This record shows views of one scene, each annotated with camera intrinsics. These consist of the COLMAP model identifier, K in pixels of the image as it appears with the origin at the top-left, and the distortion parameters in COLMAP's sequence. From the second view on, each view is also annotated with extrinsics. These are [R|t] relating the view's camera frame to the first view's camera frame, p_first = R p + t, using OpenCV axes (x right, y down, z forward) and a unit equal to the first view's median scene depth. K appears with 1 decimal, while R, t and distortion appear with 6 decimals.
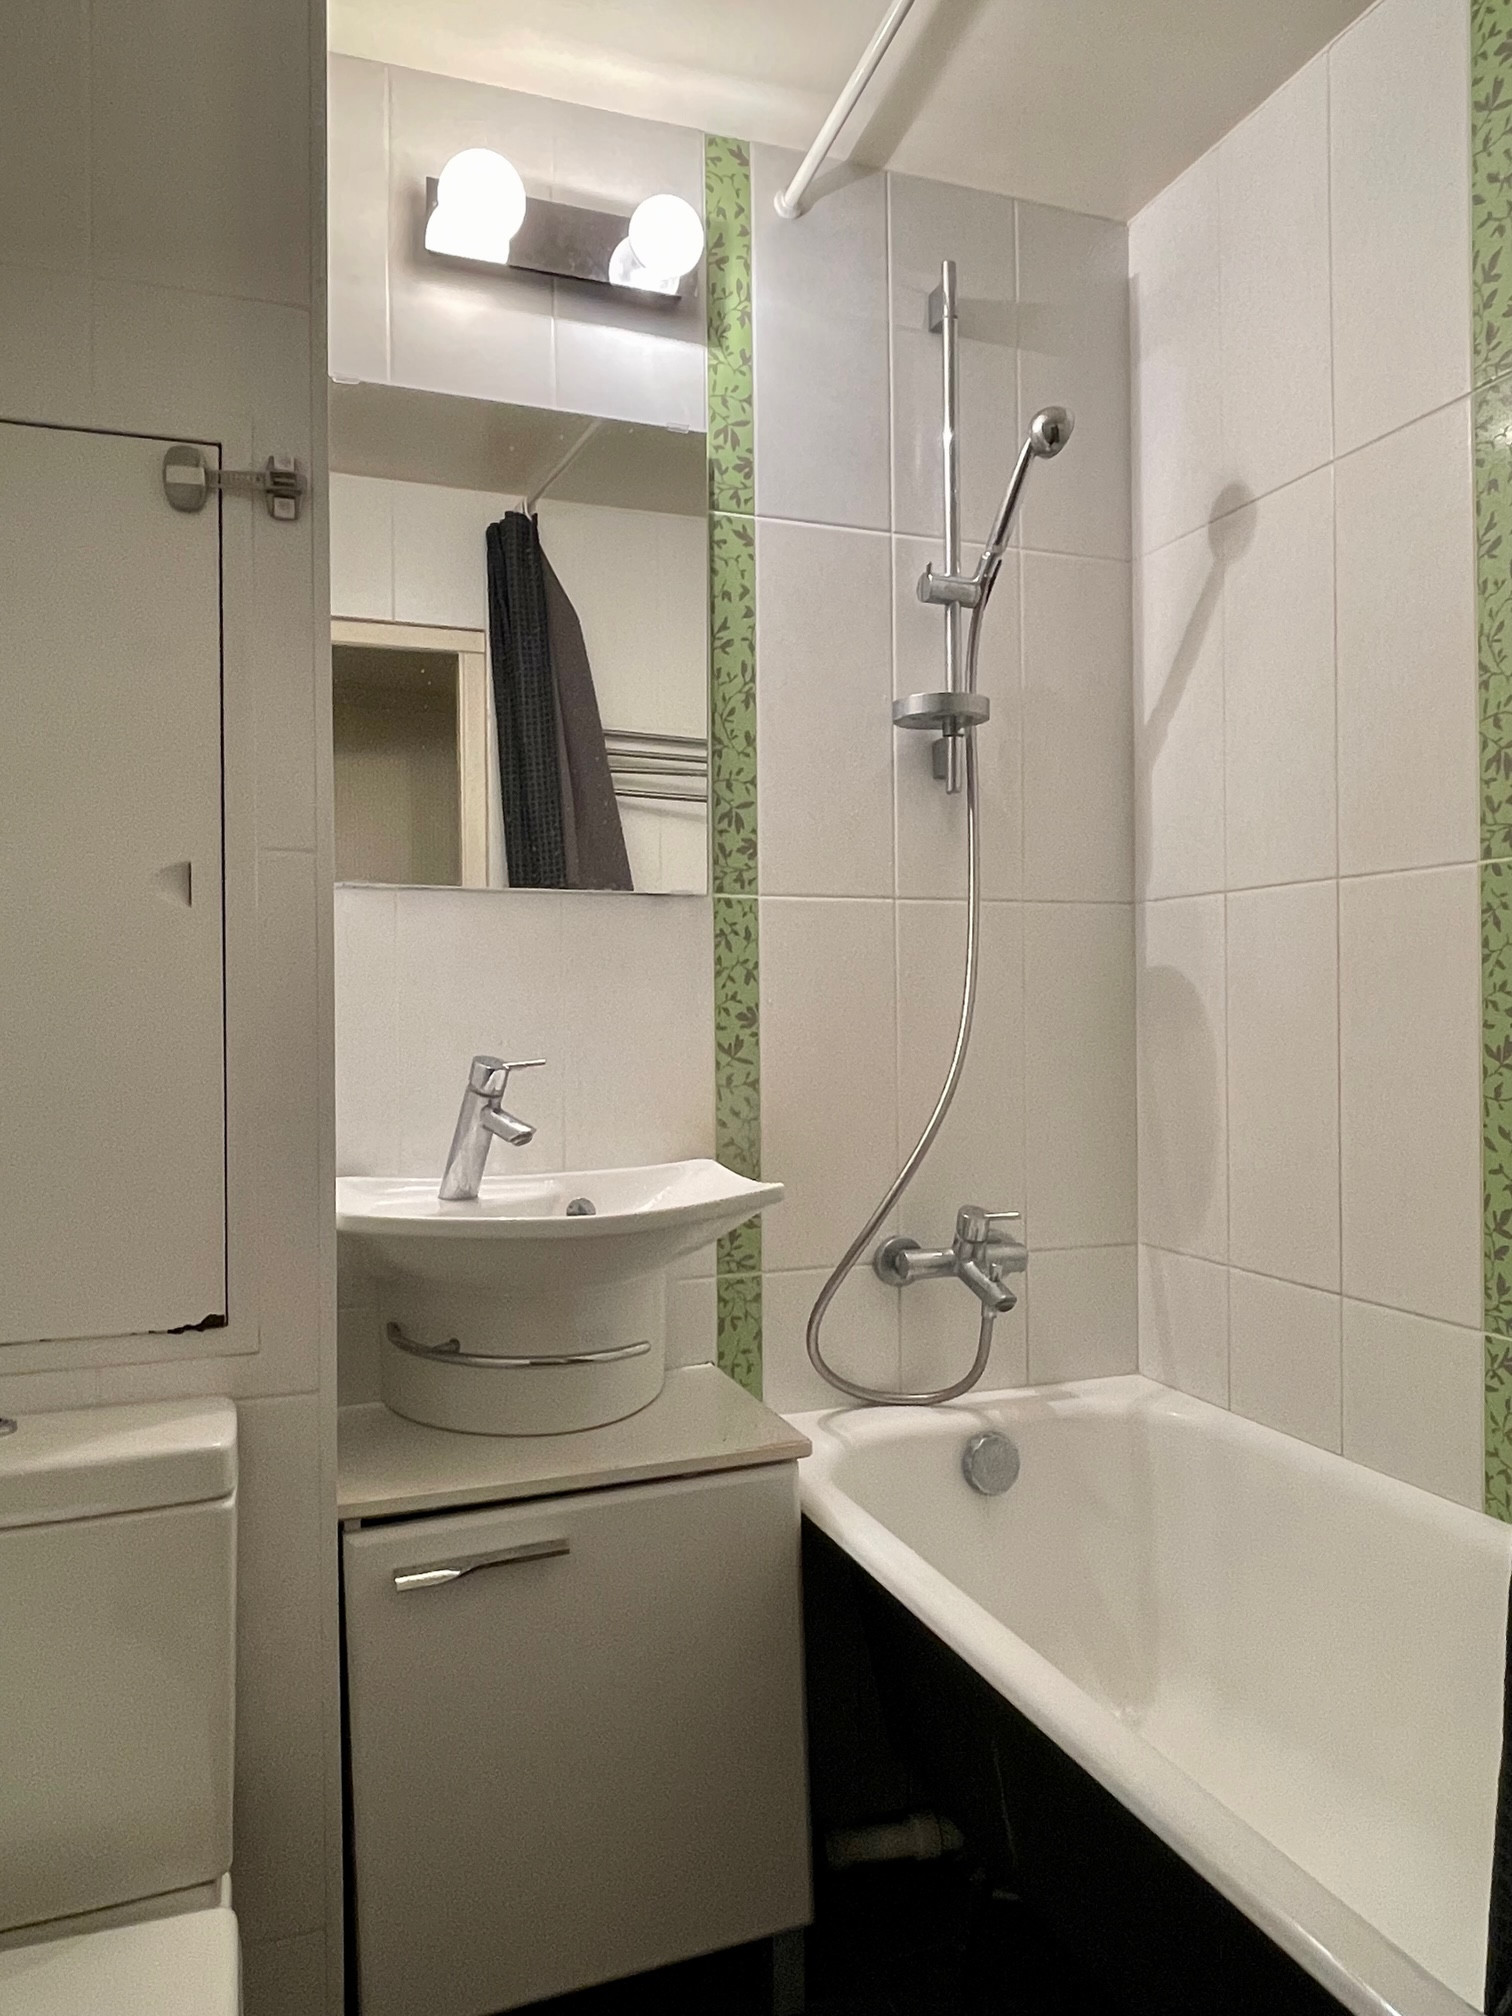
lens RADIAL K [[1379.6, 0, 752.7], [0, 1379.6, 1007.2], [0, 0, 1]] dist [0.005551, -0.013755]
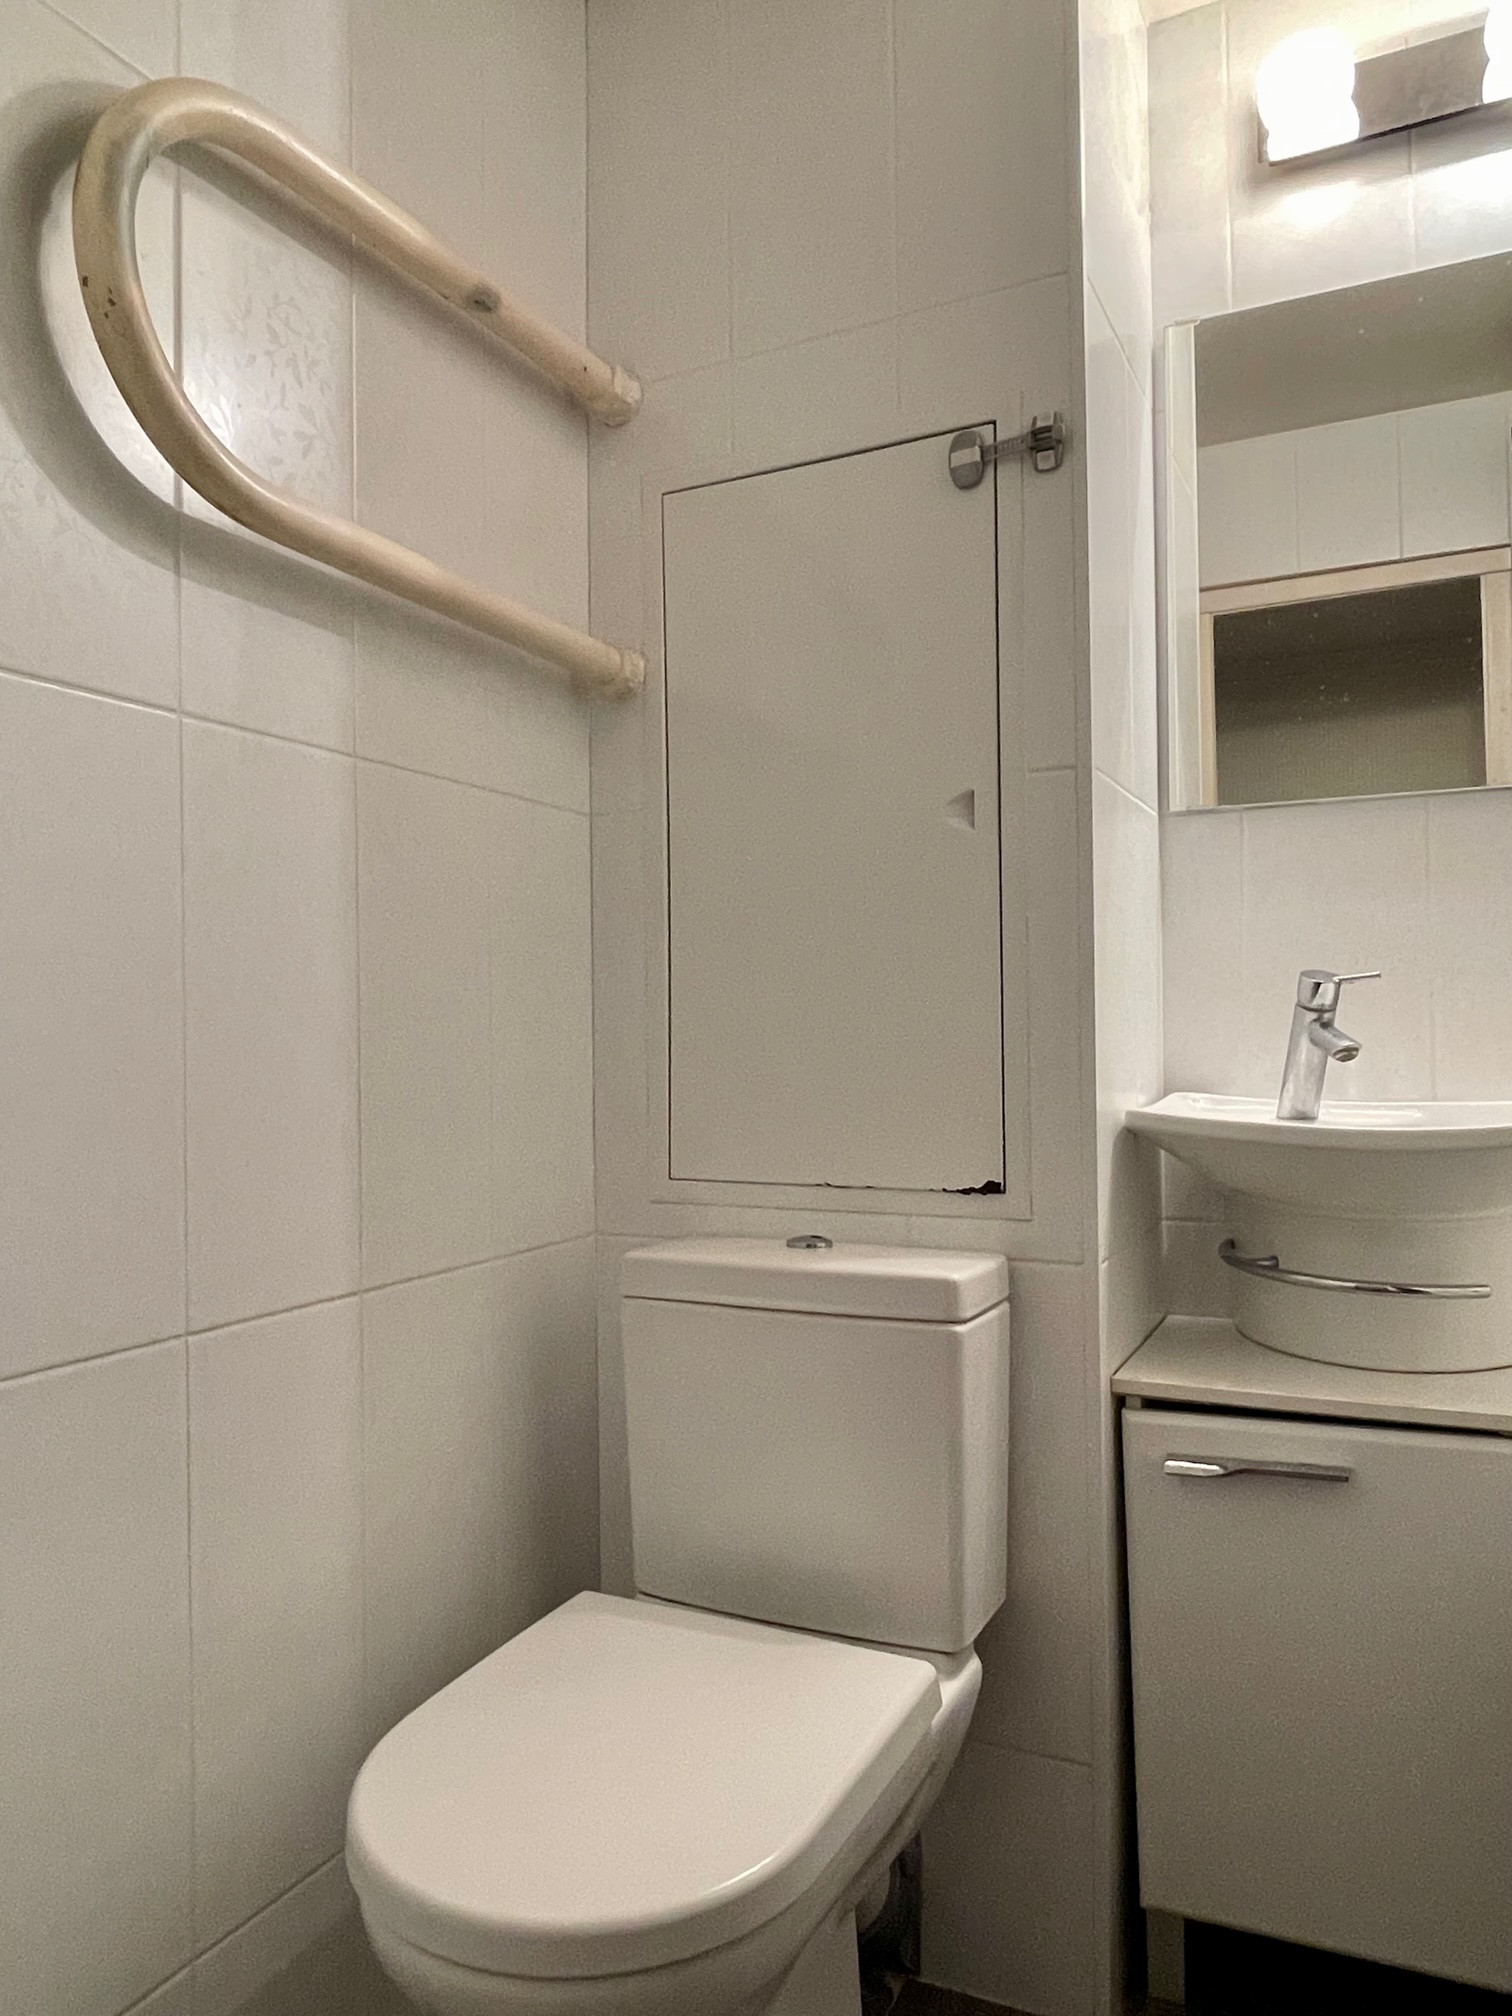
lens RADIAL K [[1379.6, 0, 753.4], [0, 1379.6, 1017.2], [0, 0, 1]] dist [0.005551, -0.013755]
pose [[0.692066, -0.009558, -0.721771, 0.270693], [0.009516, 0.999946, -0.004117, 0.080642], [0.721771, -0.004018, 0.692120, 0.058747]]
